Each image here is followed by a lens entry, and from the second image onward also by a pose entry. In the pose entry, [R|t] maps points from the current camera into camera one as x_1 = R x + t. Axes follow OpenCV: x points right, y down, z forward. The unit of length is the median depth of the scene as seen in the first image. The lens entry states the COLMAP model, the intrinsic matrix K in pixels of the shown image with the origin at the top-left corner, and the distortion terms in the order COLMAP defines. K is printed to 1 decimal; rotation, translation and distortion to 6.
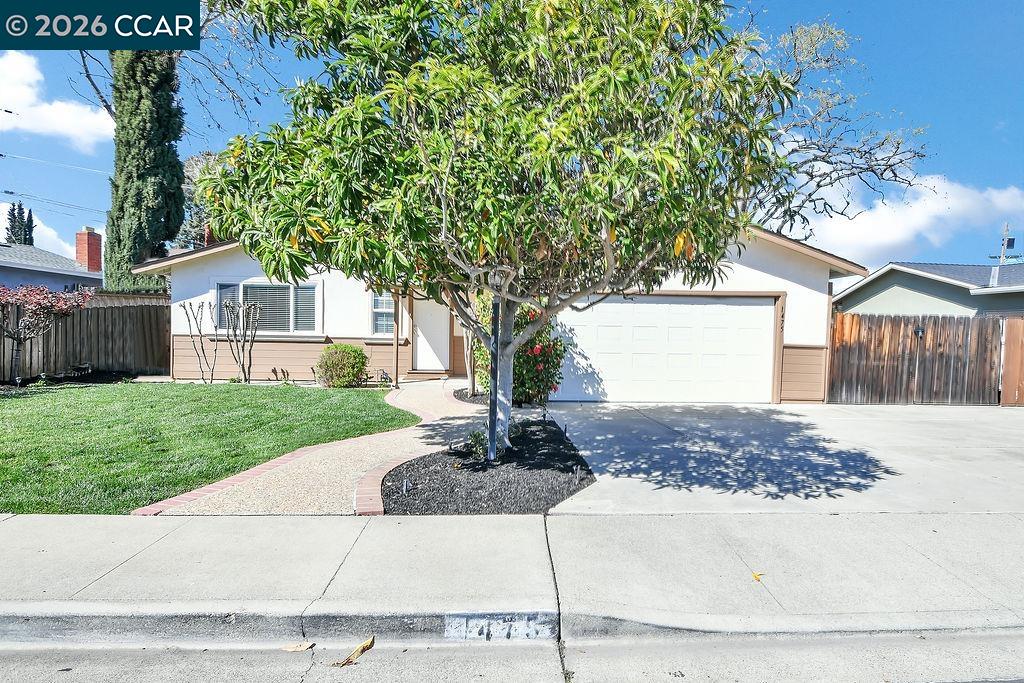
lens RADIAL K [[546.1, 0, 513.0], [0, 546.1, 338.3], [0, 0, 1]] dist [-0.006004, -0.002538]
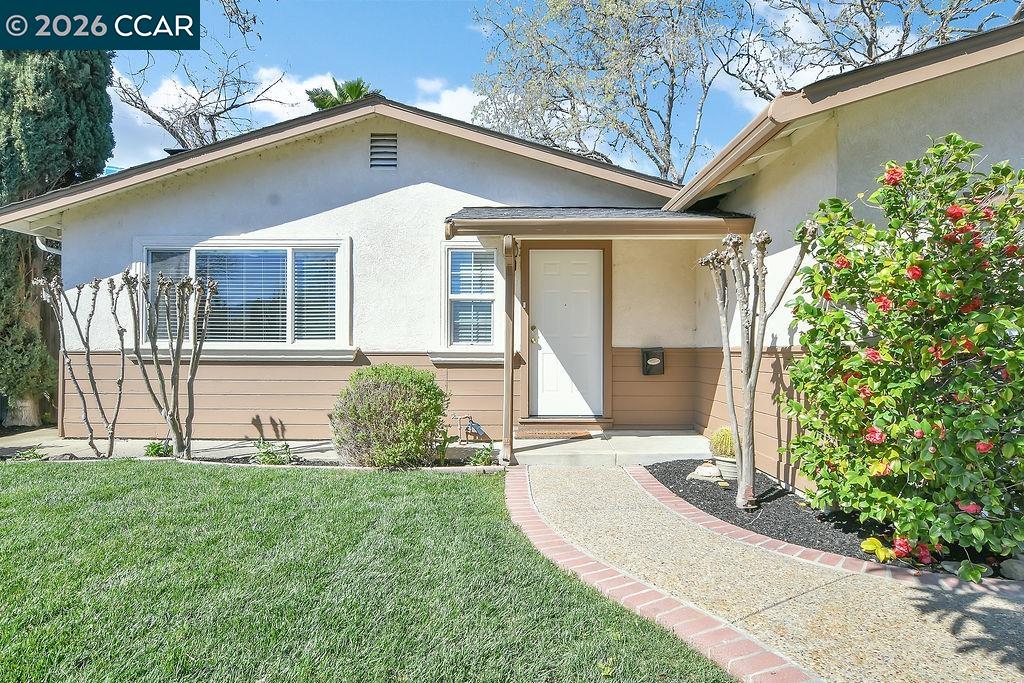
lens RADIAL K [[546.1, 0, 512.4], [0, 546.1, 343.1], [0, 0, 1]] dist [-0.006004, -0.002538]
pose [[0.997241, -0.015786, -0.072527, -0.171409], [0.013717, 0.999487, -0.028931, 0.005900], [0.072947, 0.027856, 0.996947, 0.532833]]
